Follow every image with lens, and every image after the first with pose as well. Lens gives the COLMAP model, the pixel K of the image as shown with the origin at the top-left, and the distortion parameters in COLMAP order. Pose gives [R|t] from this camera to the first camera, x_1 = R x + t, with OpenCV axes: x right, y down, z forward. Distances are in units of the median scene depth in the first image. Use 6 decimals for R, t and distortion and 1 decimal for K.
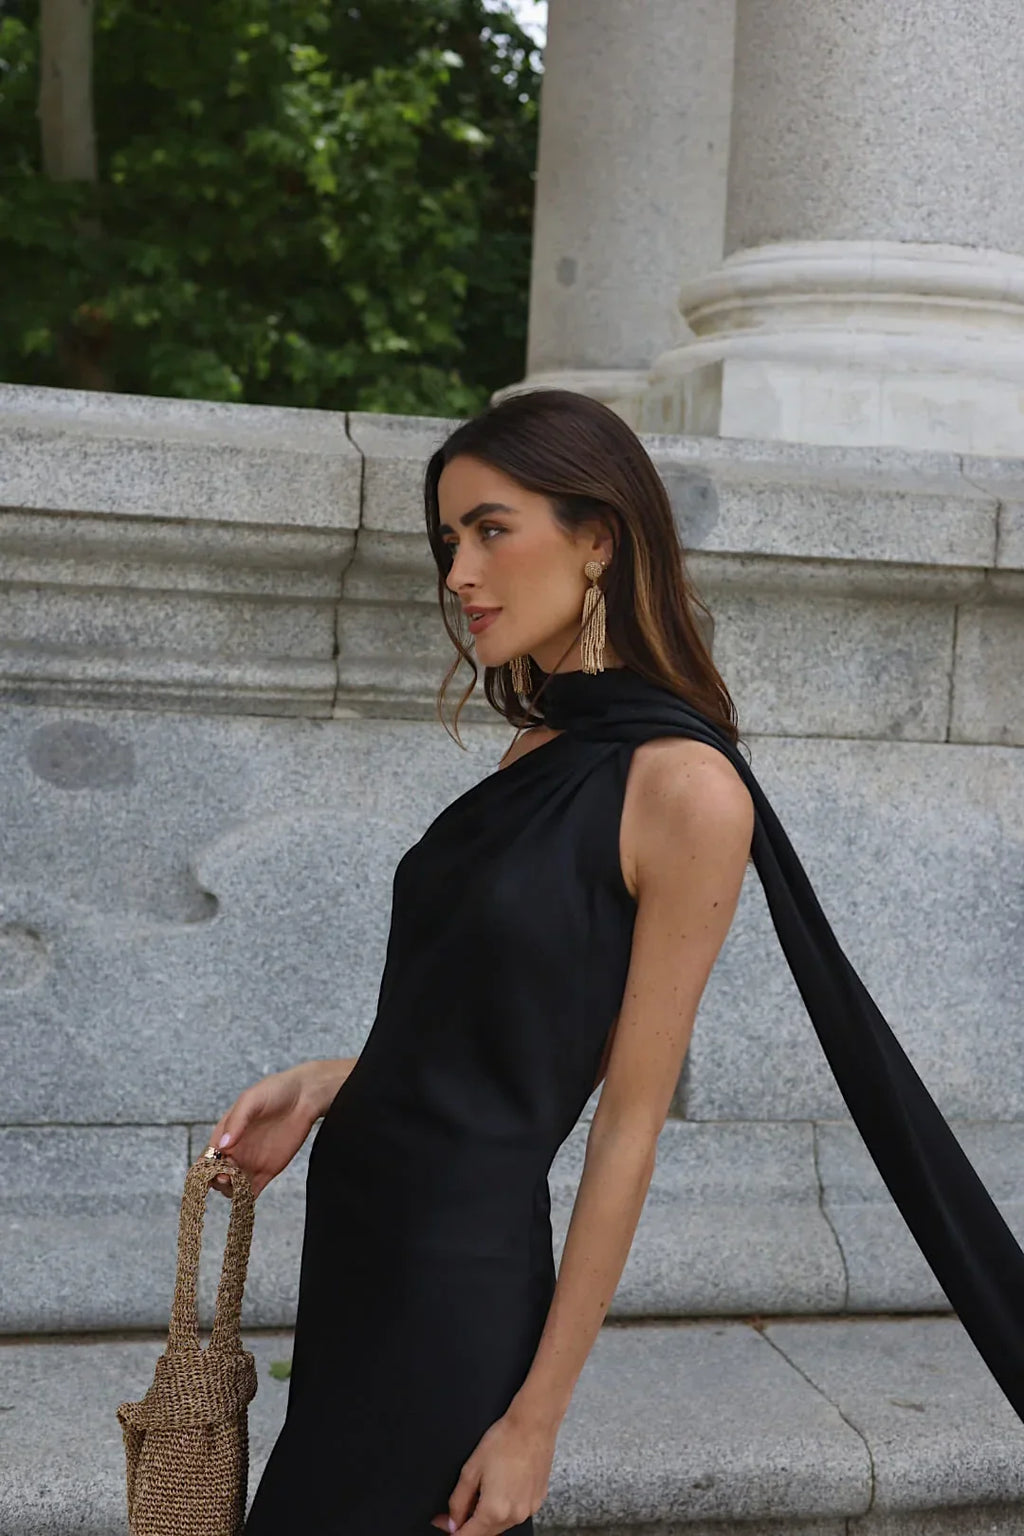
lens RADIAL K [[2128.9, 0, 512.0], [0, 2128.9, 768.0], [0, 0, 1]] dist [0.055692, -0.265031]
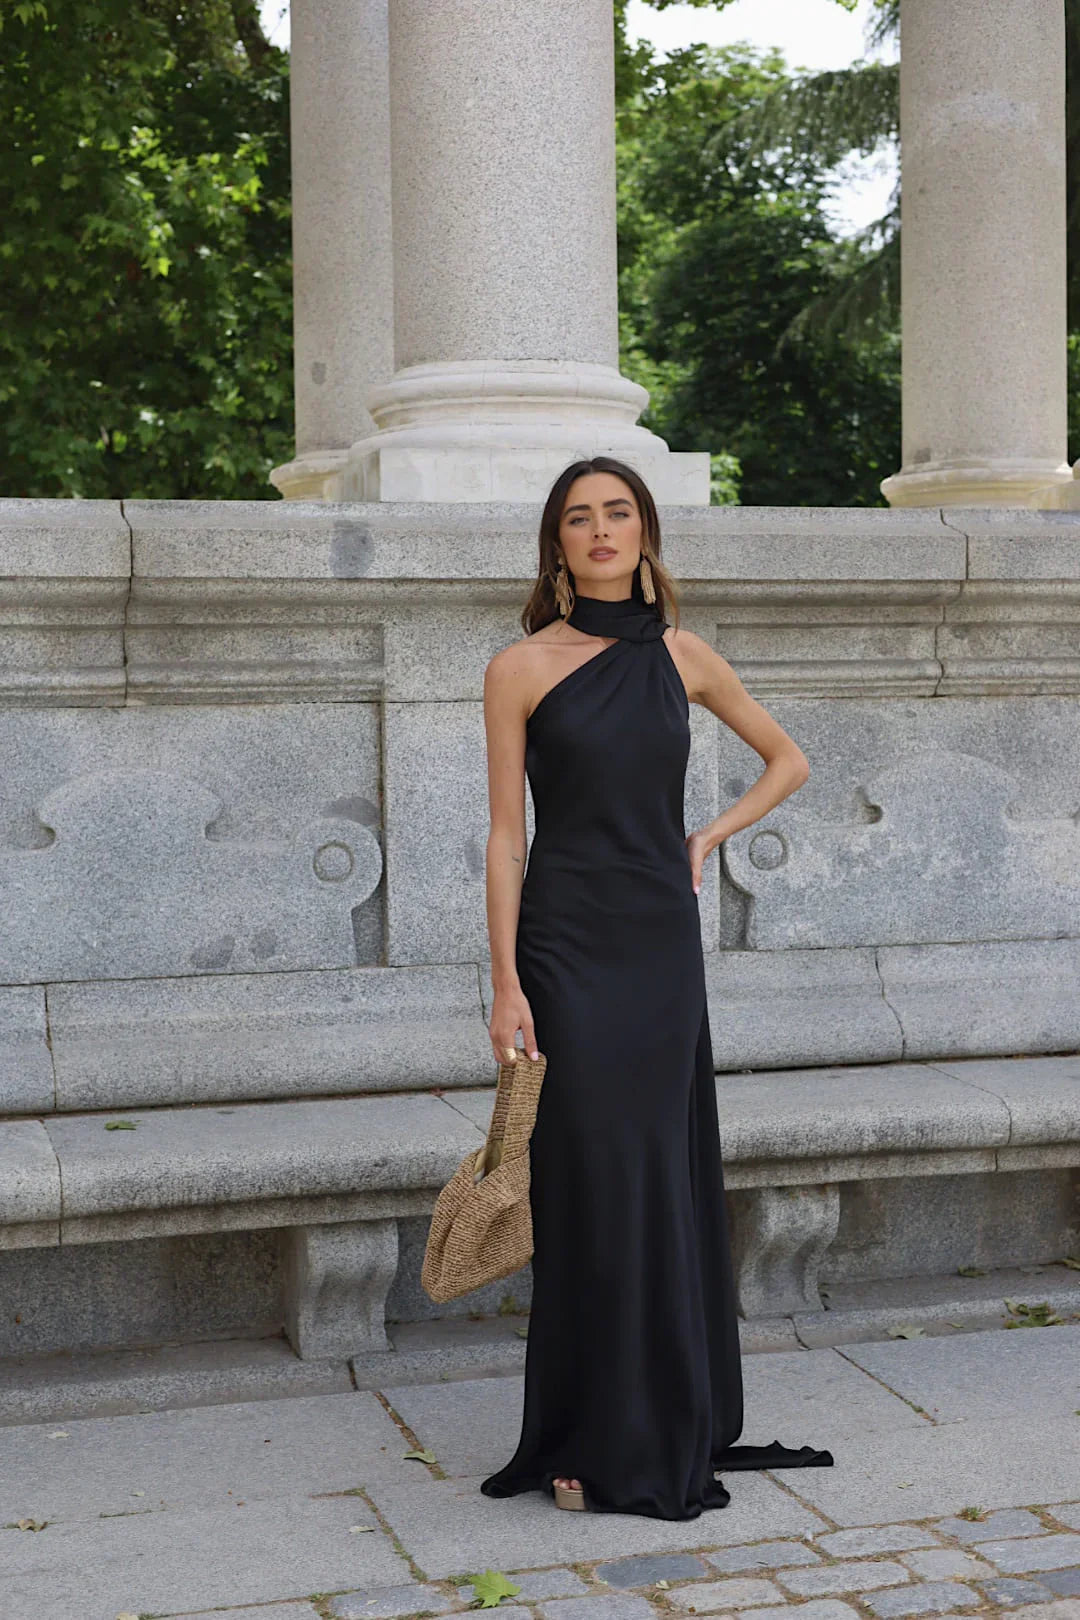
lens RADIAL K [[2245.3, 0, 540.0], [0, 2245.3, 810.0], [0, 0, 1]] dist [0.055692, -0.265031]
pose [[0.996590, -0.064212, 0.051810, 0.118230], [0.064704, 0.997874, -0.007865, 0.080454], [-0.051194, 0.011190, 0.998626, -0.580412]]
